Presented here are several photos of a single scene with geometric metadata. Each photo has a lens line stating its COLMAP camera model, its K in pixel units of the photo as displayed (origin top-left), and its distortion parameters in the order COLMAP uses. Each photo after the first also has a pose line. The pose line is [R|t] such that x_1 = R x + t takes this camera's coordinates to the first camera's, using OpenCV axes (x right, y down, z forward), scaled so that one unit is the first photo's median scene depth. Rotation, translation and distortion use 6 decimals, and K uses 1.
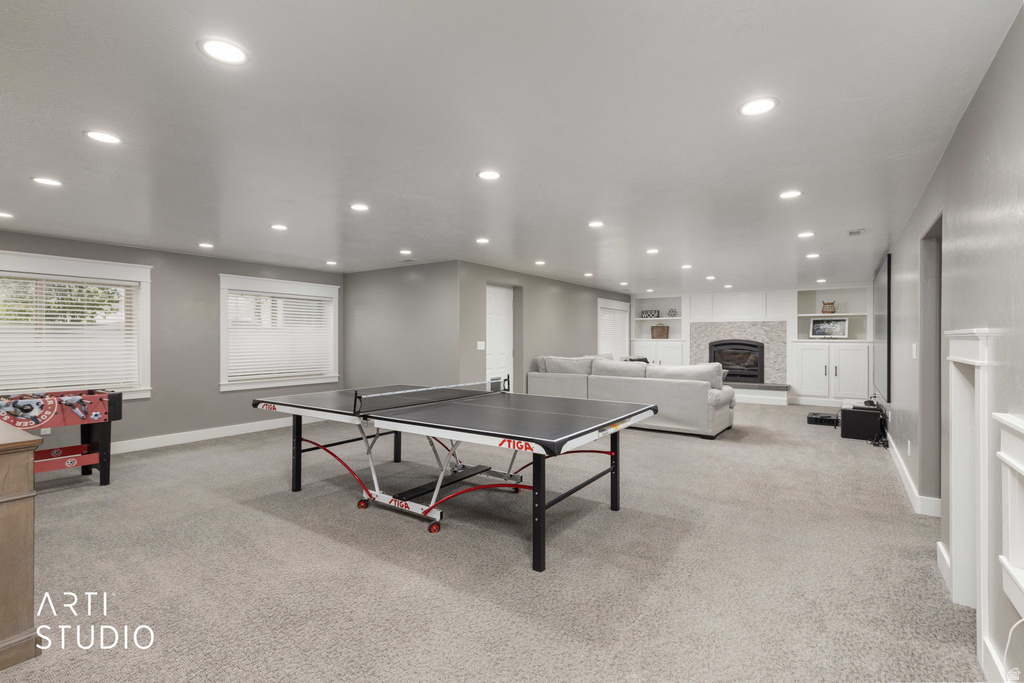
lens RADIAL K [[466.4, 0, 511.4], [0, 466.4, 335.3], [0, 0, 1]] dist [0.004031, 0.000131]
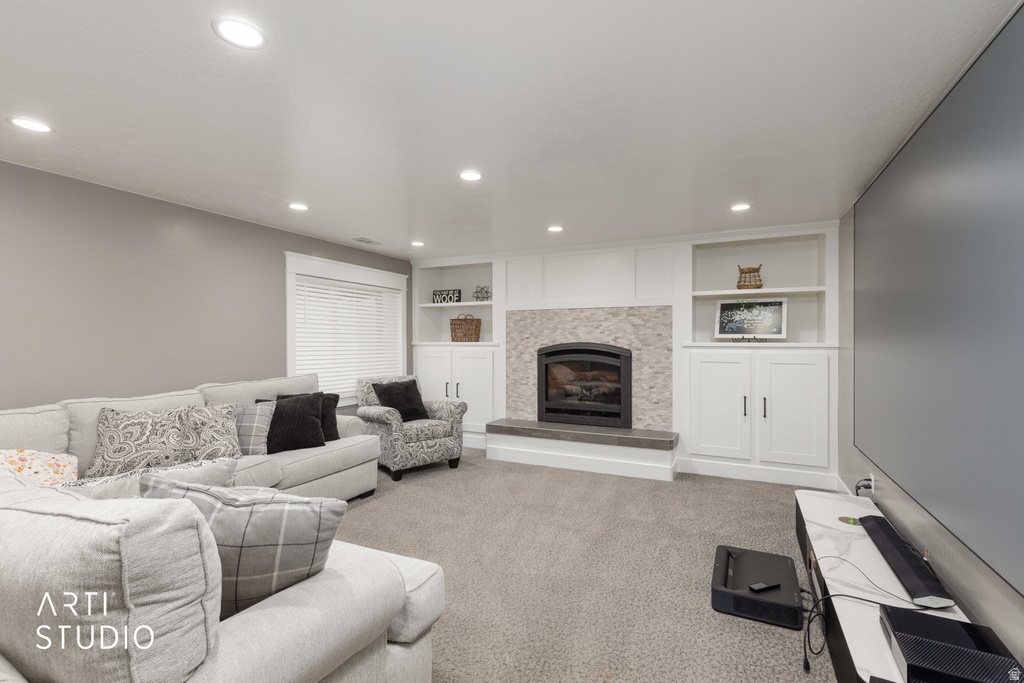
lens RADIAL K [[466.4, 0, 513.4], [0, 466.4, 343.4], [0, 0, 1]] dist [0.004031, 0.000131]
pose [[0.986007, -0.003828, 0.166658, 0.337324], [0.001750, 0.999919, 0.012612, 0.003449], [-0.166693, -0.012144, 0.985934, 0.534710]]
